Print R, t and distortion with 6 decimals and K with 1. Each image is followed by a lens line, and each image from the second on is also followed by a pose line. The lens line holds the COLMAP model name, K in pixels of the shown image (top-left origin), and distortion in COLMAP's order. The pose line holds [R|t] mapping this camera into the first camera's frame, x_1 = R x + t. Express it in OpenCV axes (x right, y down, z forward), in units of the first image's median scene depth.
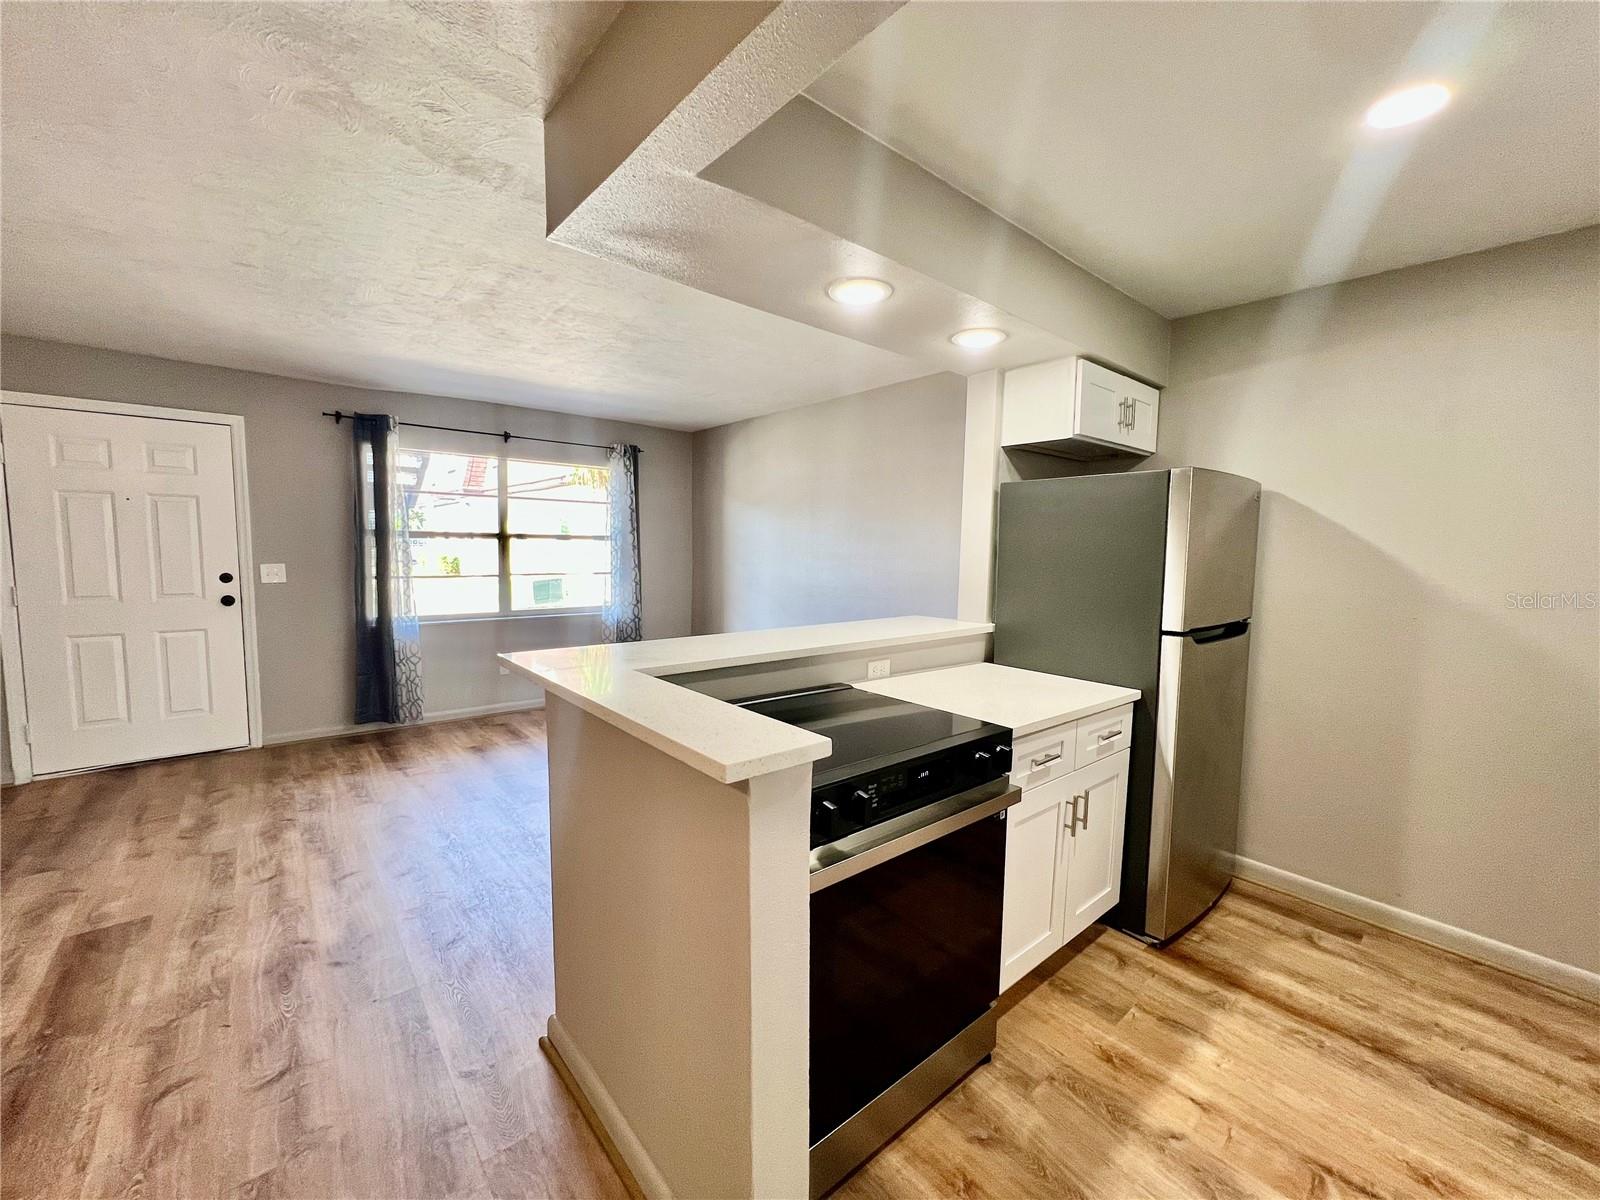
lens RADIAL K [[637.9, 0, 795.2], [0, 637.9, 596.9], [0, 0, 1]] dist [-0.000094, 0.000213]
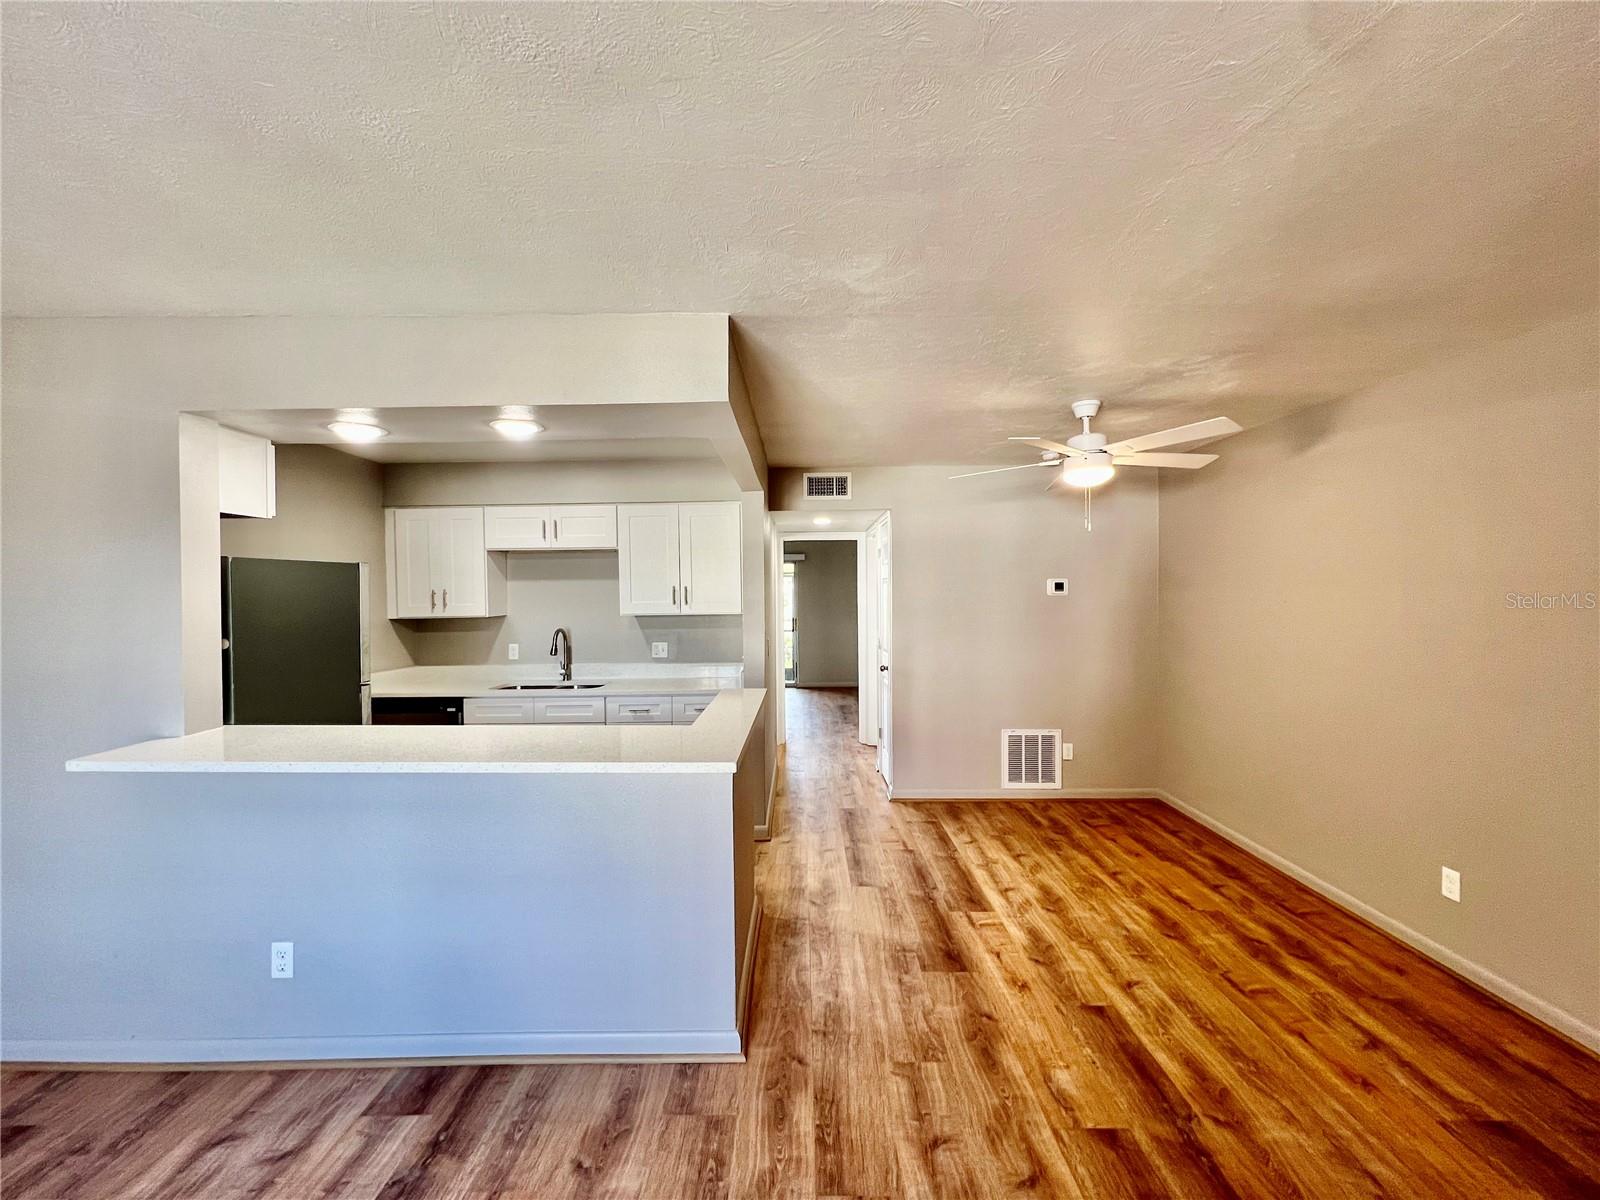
lens RADIAL K [[637.9, 0, 795.2], [0, 637.9, 596.9], [0, 0, 1]] dist [-0.000094, 0.000213]
pose [[-0.758243, -0.016748, 0.651757, -0.718482], [0.048925, 0.995390, 0.082496, -0.141184], [-0.650134, 0.094439, -0.753928, 1.028821]]
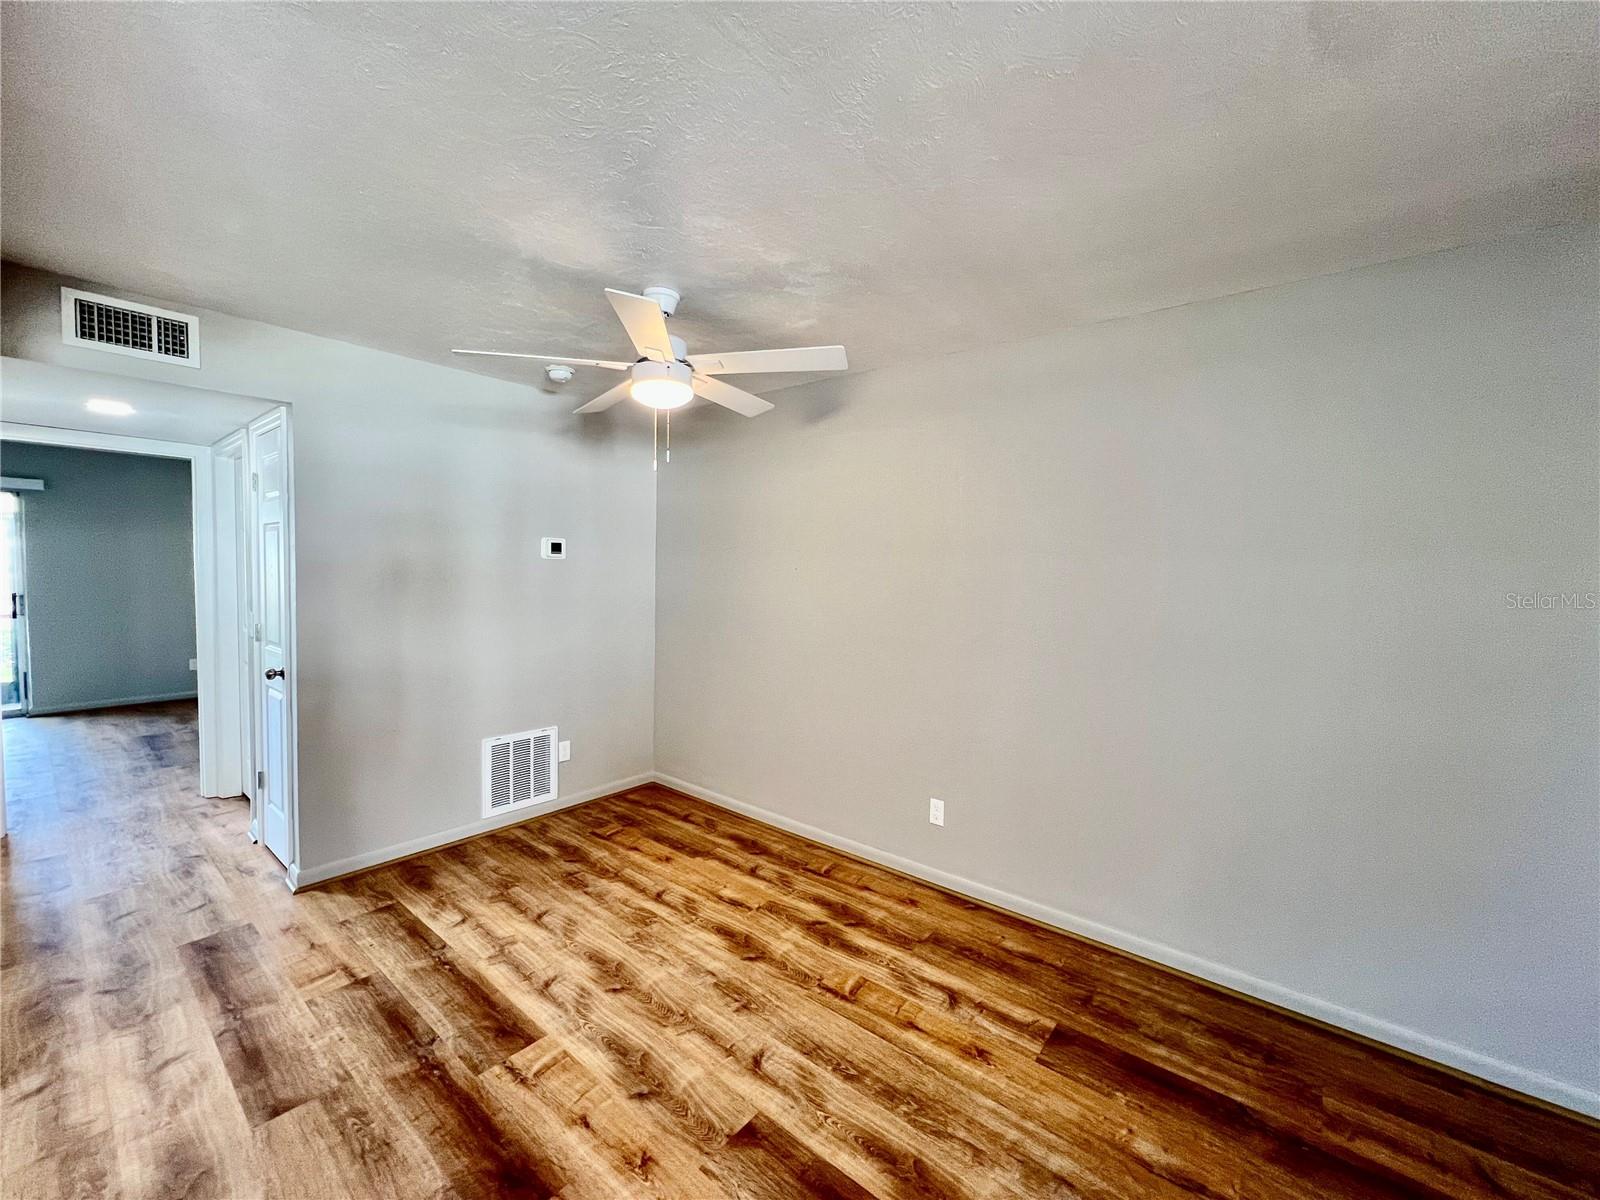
lens RADIAL K [[637.9, 0, 795.2], [0, 637.9, 596.9], [0, 0, 1]] dist [-0.000094, 0.000213]
pose [[-0.983149, -0.027215, -0.180768, -0.429414], [-0.050235, 0.991008, 0.124013, -0.089241], [0.175768, 0.131004, -0.975676, 0.737349]]
